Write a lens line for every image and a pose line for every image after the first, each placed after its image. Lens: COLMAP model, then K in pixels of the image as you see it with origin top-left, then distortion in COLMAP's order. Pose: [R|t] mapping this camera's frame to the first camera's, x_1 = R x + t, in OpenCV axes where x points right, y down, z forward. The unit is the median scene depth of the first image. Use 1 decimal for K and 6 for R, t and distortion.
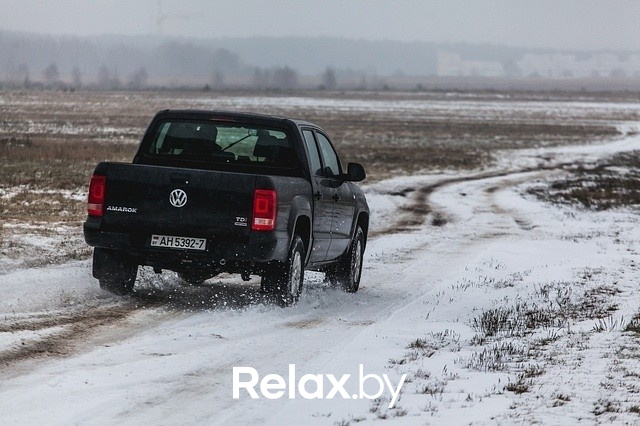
lens RADIAL K [[1333.3, 0, 320.0], [0, 1333.3, 213.0], [0, 0, 1]] dist [0.528449, -0.082579]
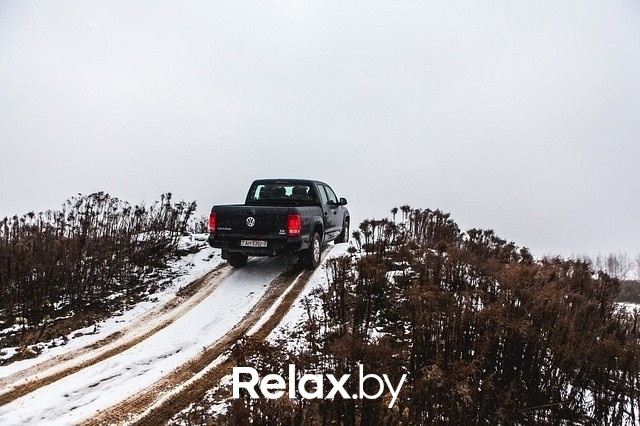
lens RADIAL K [[1386.9, 0, 320.0], [0, 1386.9, 213.0], [0, 0, 1]] dist [-0.011709, -1.916380]
pose [[0.997774, -0.063122, 0.021488, -0.058836], [0.063688, 0.997611, -0.026761, 0.045589], [-0.019747, 0.028070, 0.999411, -1.261968]]
